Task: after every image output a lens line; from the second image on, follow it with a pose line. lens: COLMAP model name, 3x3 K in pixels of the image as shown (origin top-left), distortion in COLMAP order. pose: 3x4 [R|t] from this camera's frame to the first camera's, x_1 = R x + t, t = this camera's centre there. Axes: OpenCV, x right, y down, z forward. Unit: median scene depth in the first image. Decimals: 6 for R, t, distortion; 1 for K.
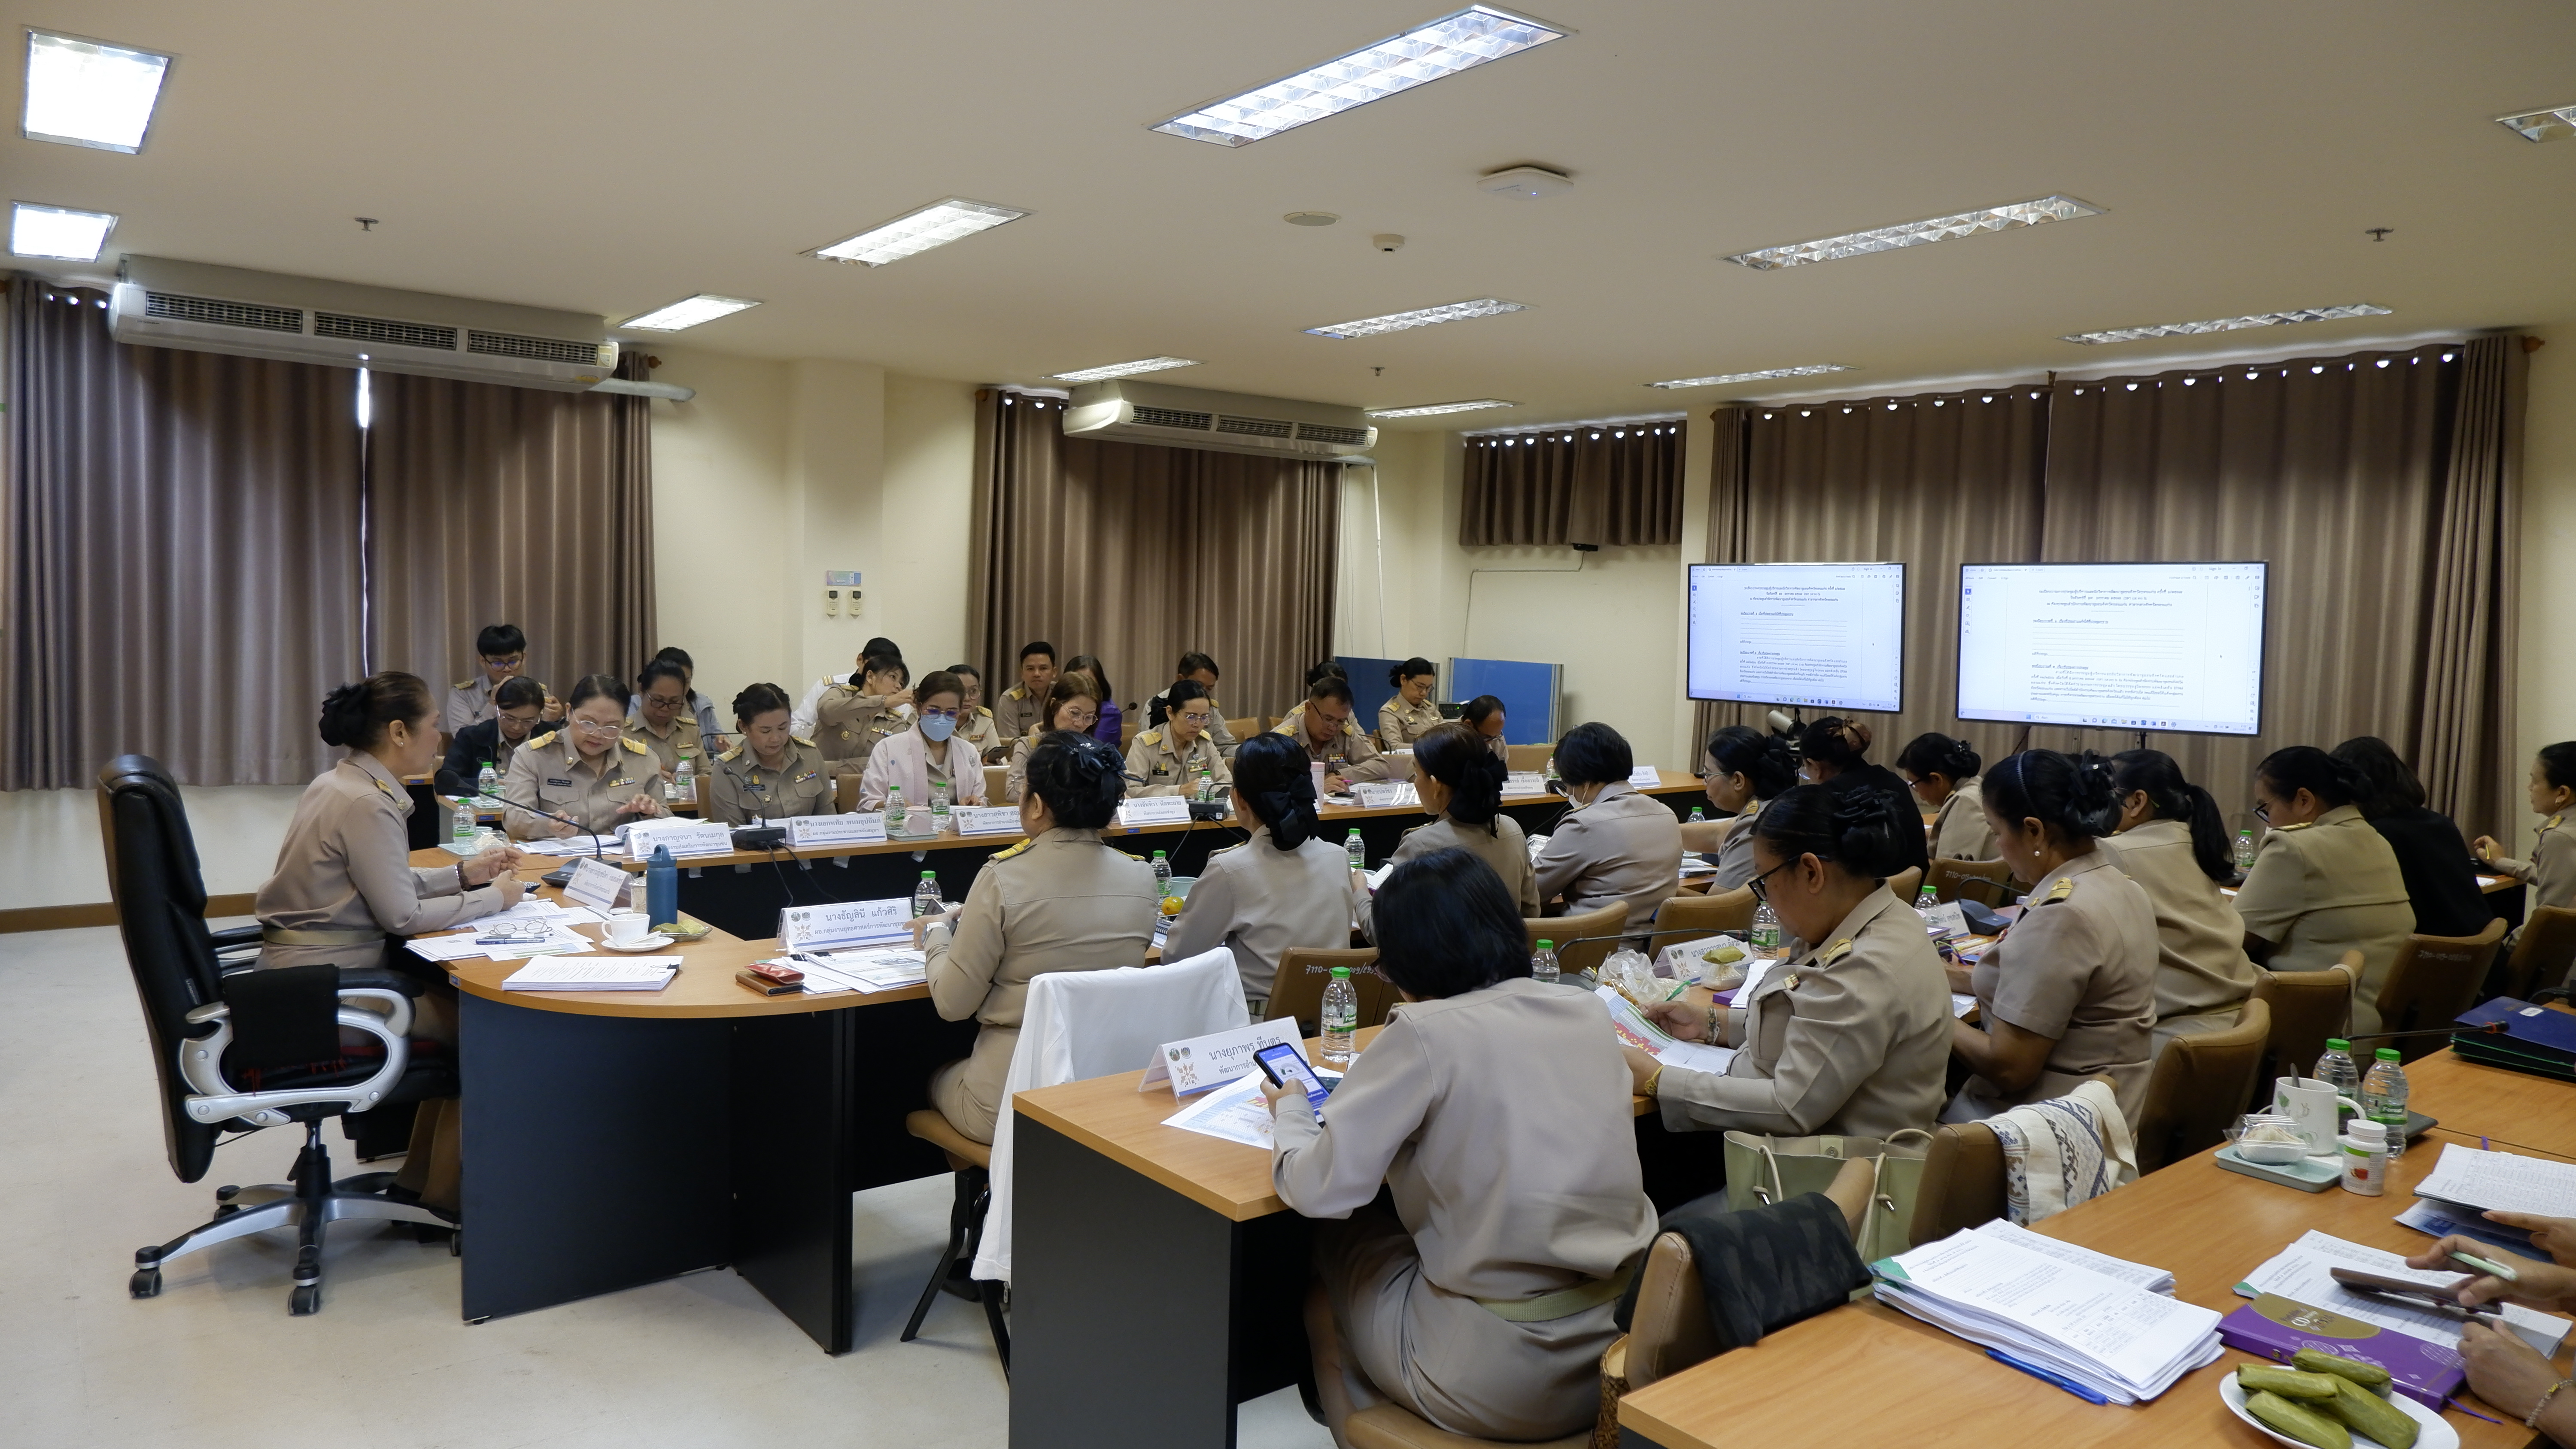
lens RADIAL K [[1678.1, 0, 1288.0], [0, 1678.1, 724.5], [0, 0, 1]] dist [-0.001618, -0.001827]
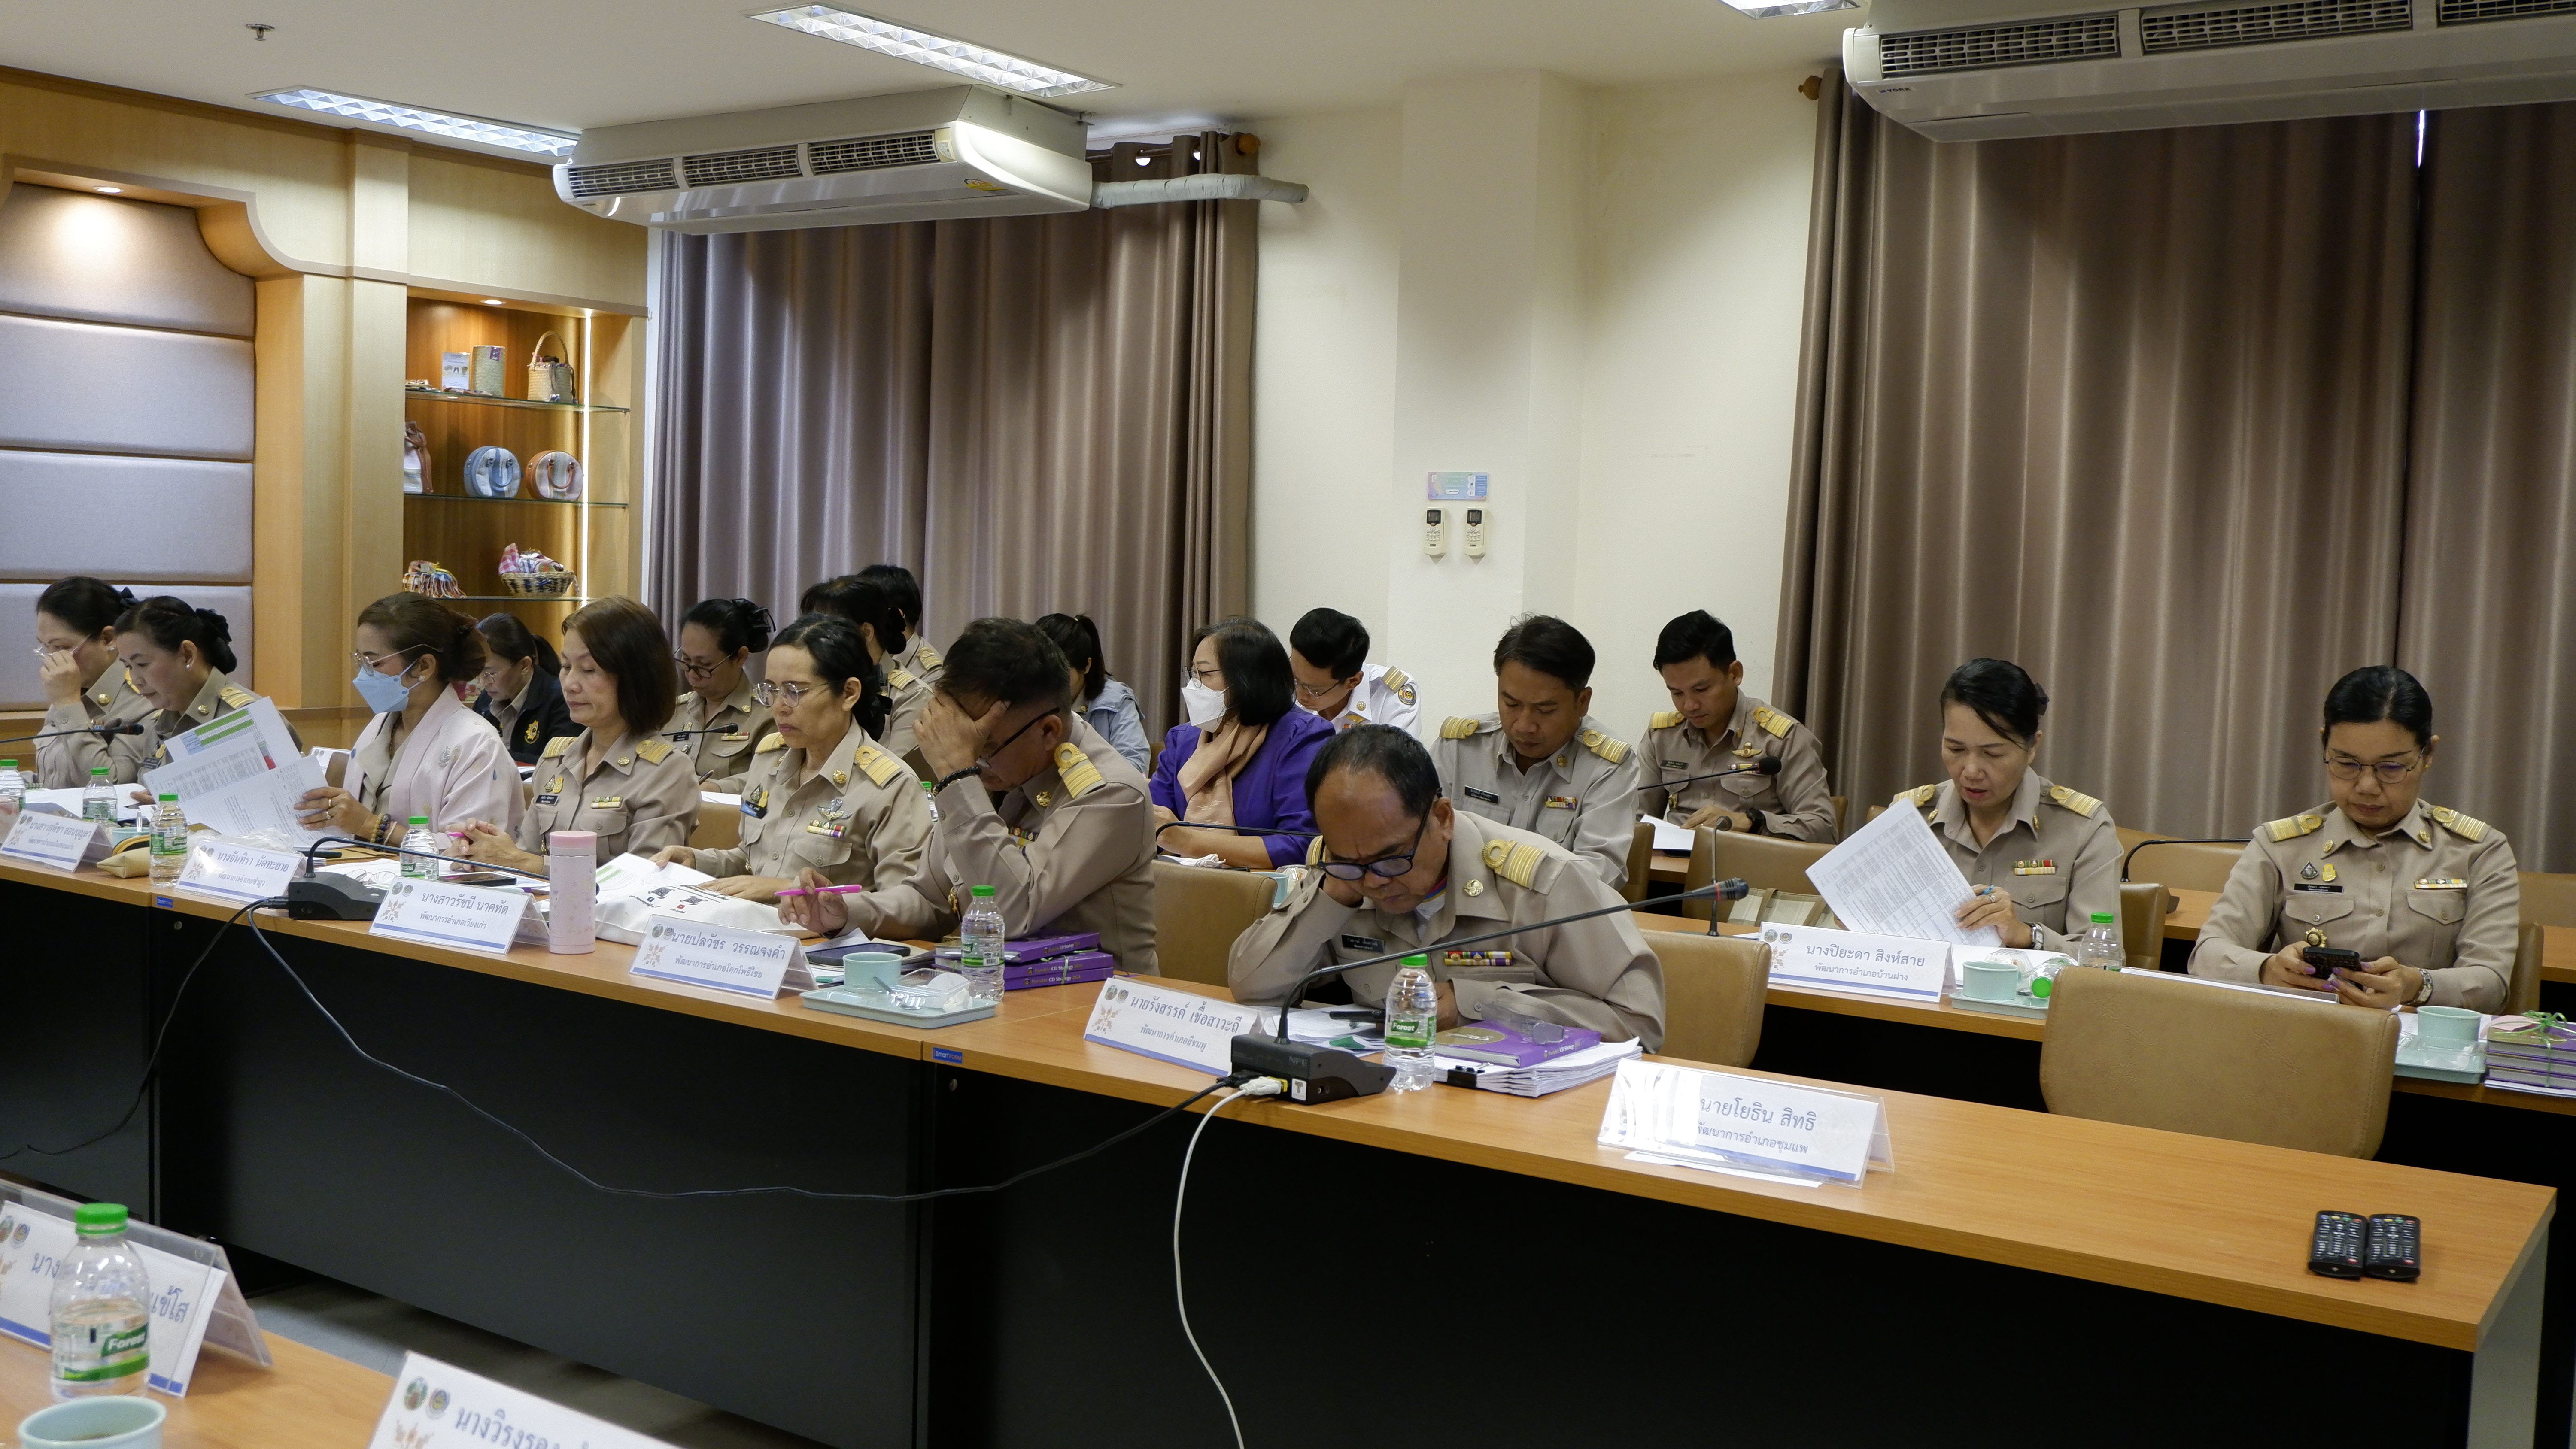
lens RADIAL K [[2405.5, 0, 1288.0], [0, 2405.5, 724.5], [0, 0, 1]] dist [-0.035305, 0.020516]
pose [[0.301351, 0.041410, -0.952614, 0.443574], [-0.091243, 0.995724, 0.014420, -0.018371], [0.949138, 0.082574, 0.303841, 0.723745]]
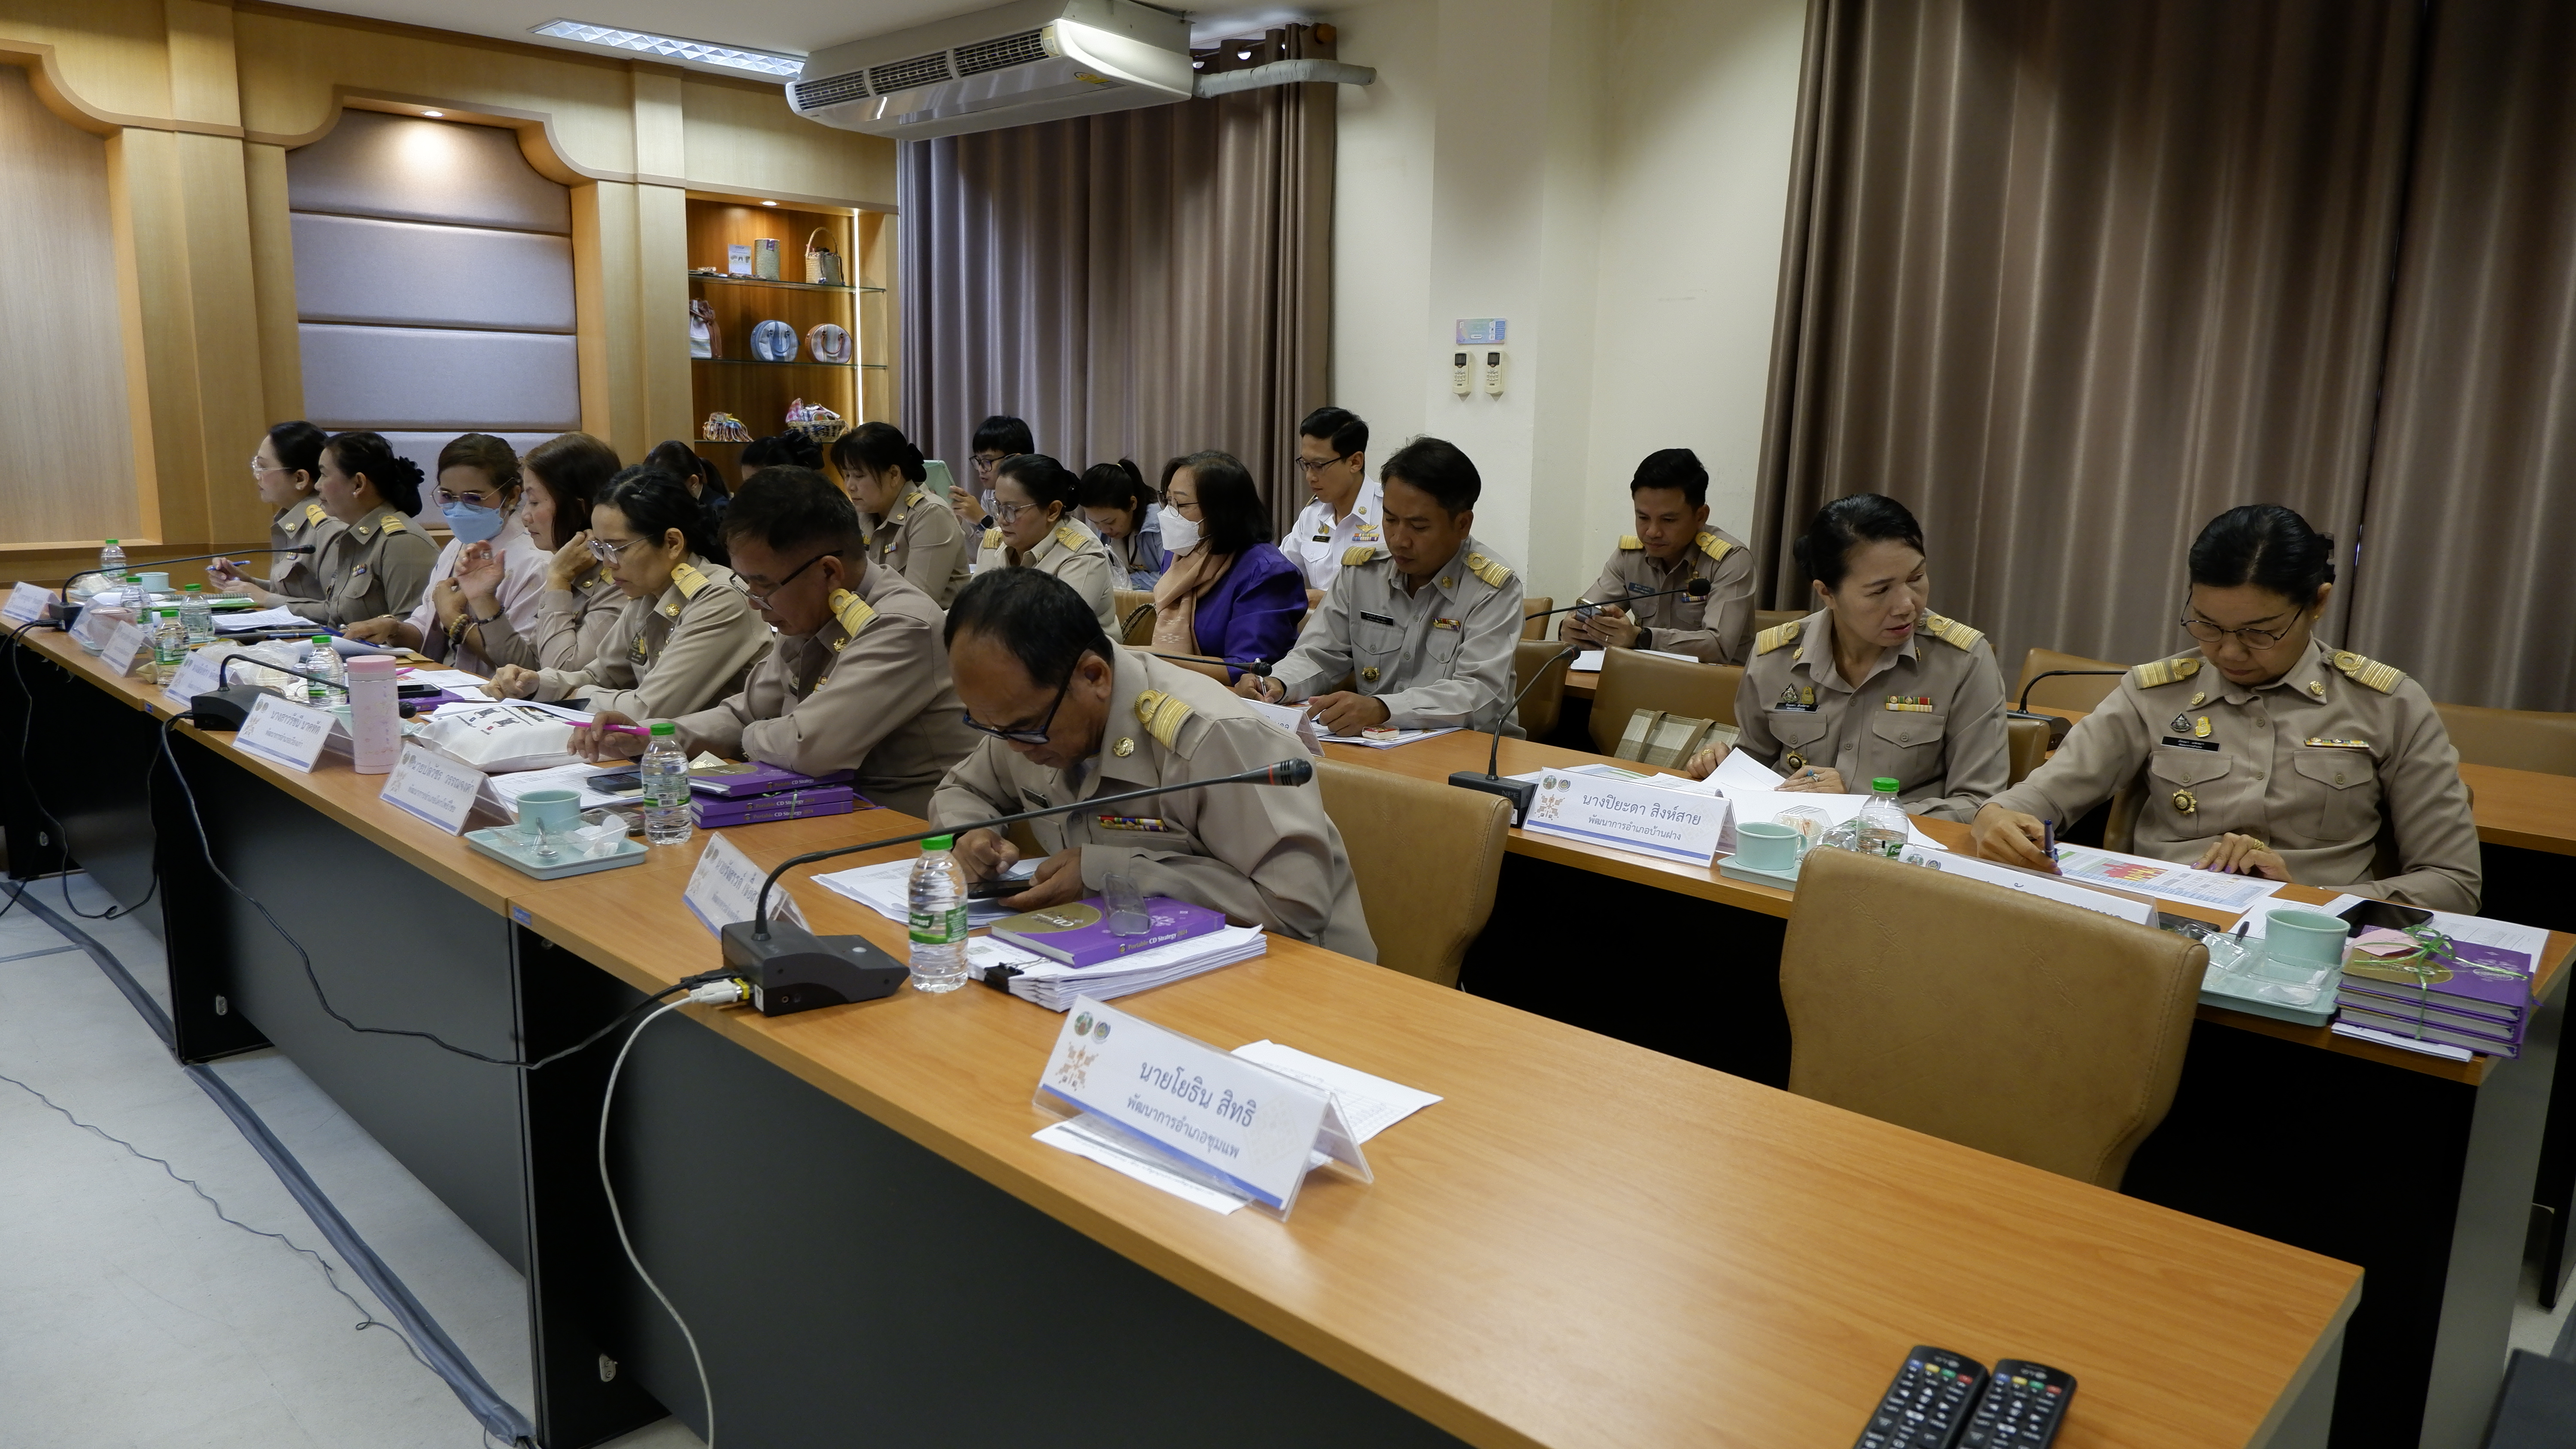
lens RADIAL K [[1678.1, 0, 1288.0], [0, 1678.1, 724.5], [0, 0, 1]] dist [-0.001618, -0.001827]
pose [[0.131930, 0.152865, -0.979401, 0.330871], [-0.088527, 0.985906, 0.141955, -0.028024], [0.987298, 0.067976, 0.143604, 0.854654]]
